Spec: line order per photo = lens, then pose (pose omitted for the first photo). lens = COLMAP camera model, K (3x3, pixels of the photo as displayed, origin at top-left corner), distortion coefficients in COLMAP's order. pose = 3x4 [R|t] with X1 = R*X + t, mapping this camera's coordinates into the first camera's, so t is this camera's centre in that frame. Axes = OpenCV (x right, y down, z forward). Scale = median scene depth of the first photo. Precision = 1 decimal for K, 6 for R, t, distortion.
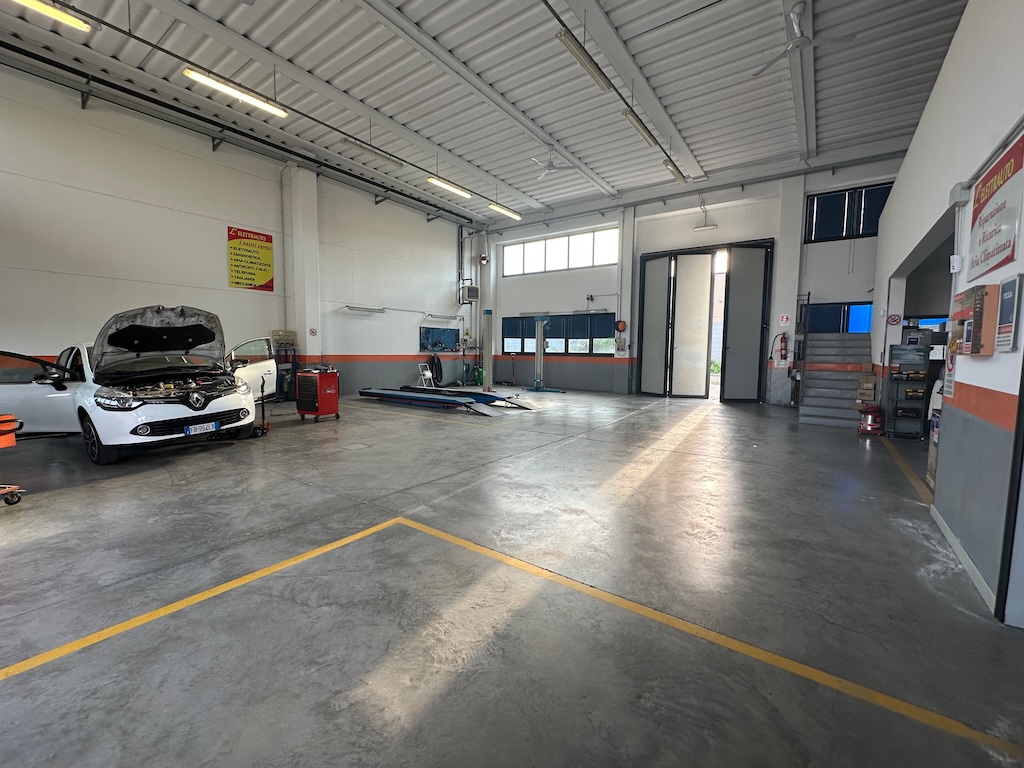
lens RADIAL K [[427.8, 0, 512.0], [0, 427.8, 384.0], [0, 0, 1]] dist [0.000249, 0.000021]
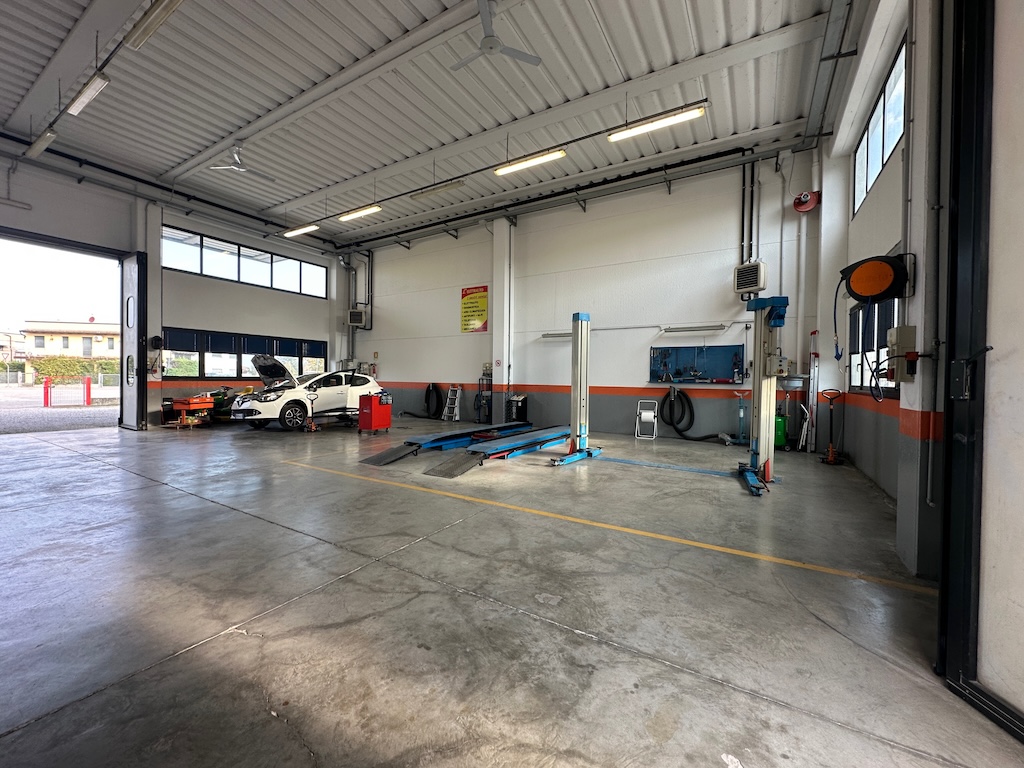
lens RADIAL K [[409.9, 0, 512.8], [0, 409.9, 383.7], [0, 0, 1]] dist [-0.001239, -0.000281]
pose [[0.084125, 0.004411, -0.996445, 0.594945], [-0.089761, 0.995958, -0.003169, -0.071641], [0.992404, 0.089708, 0.084181, 0.986882]]
